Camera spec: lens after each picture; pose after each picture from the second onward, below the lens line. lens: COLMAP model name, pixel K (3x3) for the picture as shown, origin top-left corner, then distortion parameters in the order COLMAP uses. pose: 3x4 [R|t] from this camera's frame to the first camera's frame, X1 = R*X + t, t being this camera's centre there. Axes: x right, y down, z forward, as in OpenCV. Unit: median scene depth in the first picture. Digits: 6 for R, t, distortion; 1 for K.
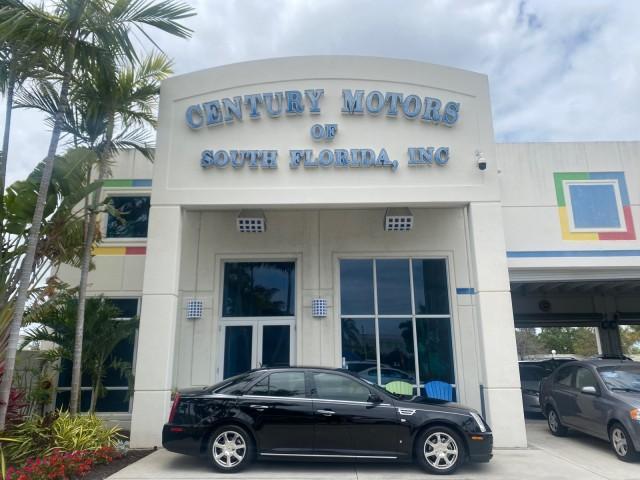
lens RADIAL K [[495.8, 0, 320.0], [0, 495.8, 240.0], [0, 0, 1]] dist [0.161486, -0.288777]
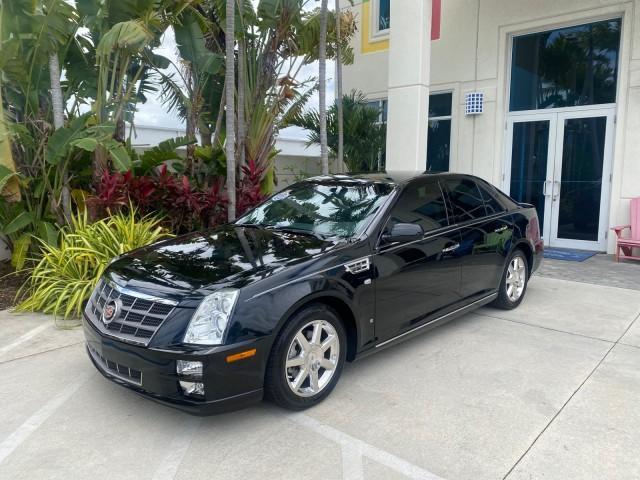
lens RADIAL K [[492.5, 0, 319.8], [0, 492.5, 236.0], [0, 0, 1]] dist [0.031738, -0.036456]
pose [[0.750488, 0.092354, -0.654399, 0.107878], [0.151531, 0.939762, 0.306408, 0.055917], [0.643277, -0.329117, 0.691286, 0.213906]]
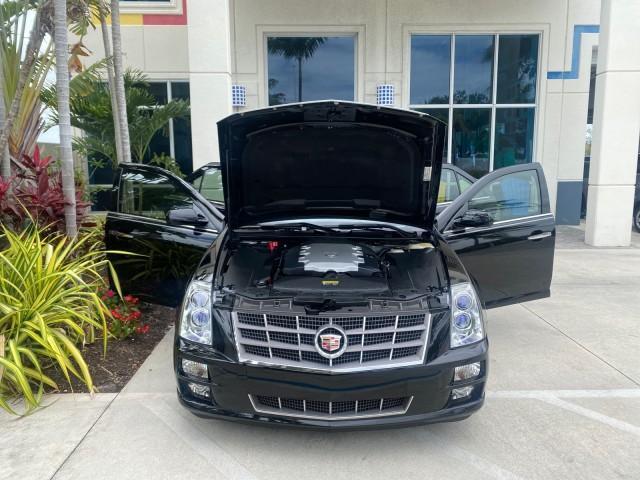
lens RADIAL K [[495.0, 0, 320.6], [0, 495.0, 234.3], [0, 0, 1]] dist [0.009285, -0.003479]
pose [[0.999330, -0.004672, 0.036290, -0.141286], [-0.009371, 0.926058, 0.377266, 0.038469], [-0.035369, -0.377353, 0.925394, 0.140631]]
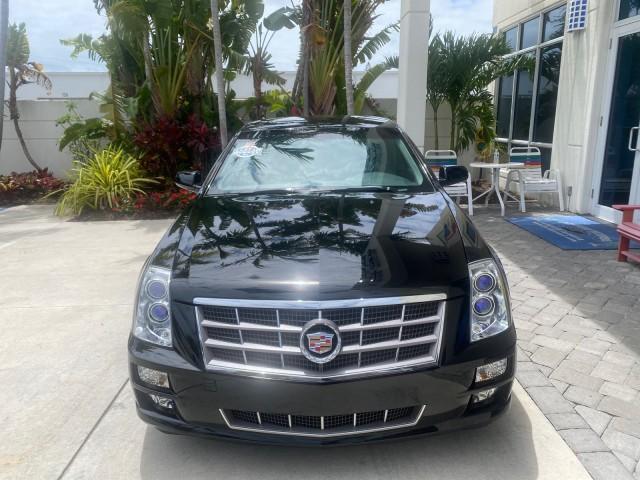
lens RADIAL K [[495.0, 0, 320.6], [0, 495.0, 234.3], [0, 0, 1]] dist [0.009285, -0.003479]
pose [[0.019581, 0.235707, -0.971627, 0.356620], [0.251943, 0.939289, 0.232939, 0.167278], [0.967544, -0.249356, -0.040992, 0.677238]]
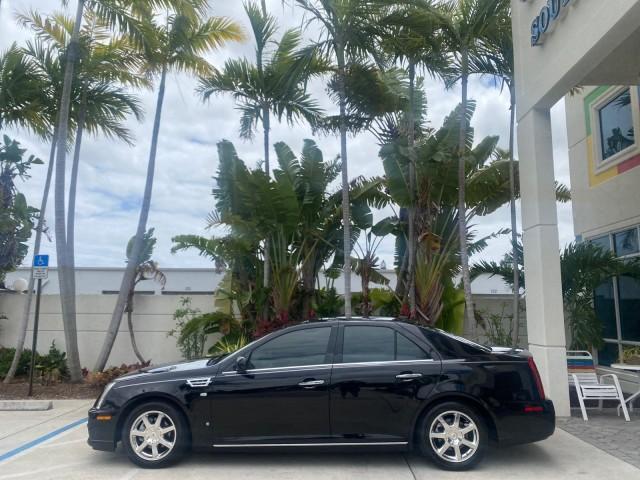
lens RADIAL K [[492.5, 0, 319.8], [0, 492.5, 236.0], [0, 0, 1]] dist [0.031738, -0.036456]
pose [[-0.001258, -0.142556, -0.989786, 0.373676], [0.238334, 0.961222, -0.138745, 0.122167], [0.971182, -0.236074, 0.032767, 0.523653]]
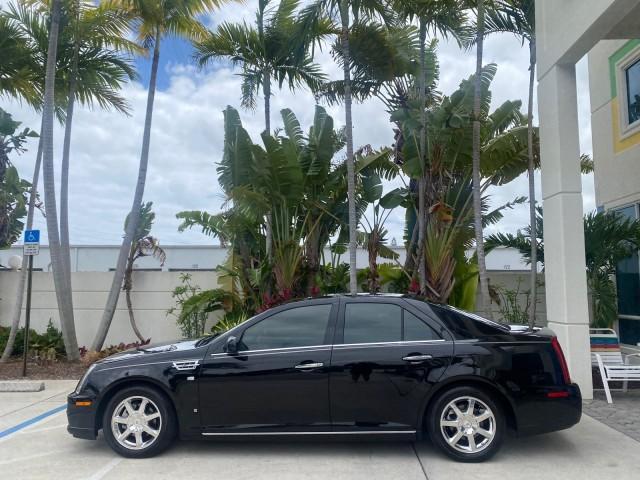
lens RADIAL K [[492.5, 0, 319.8], [0, 492.5, 236.0], [0, 0, 1]] dist [0.031738, -0.036456]
pose [[-0.024112, -0.097504, -0.994943, 0.328548], [0.242619, 0.964908, -0.100440, 0.125968], [0.969822, -0.243813, 0.000391, 0.532843]]
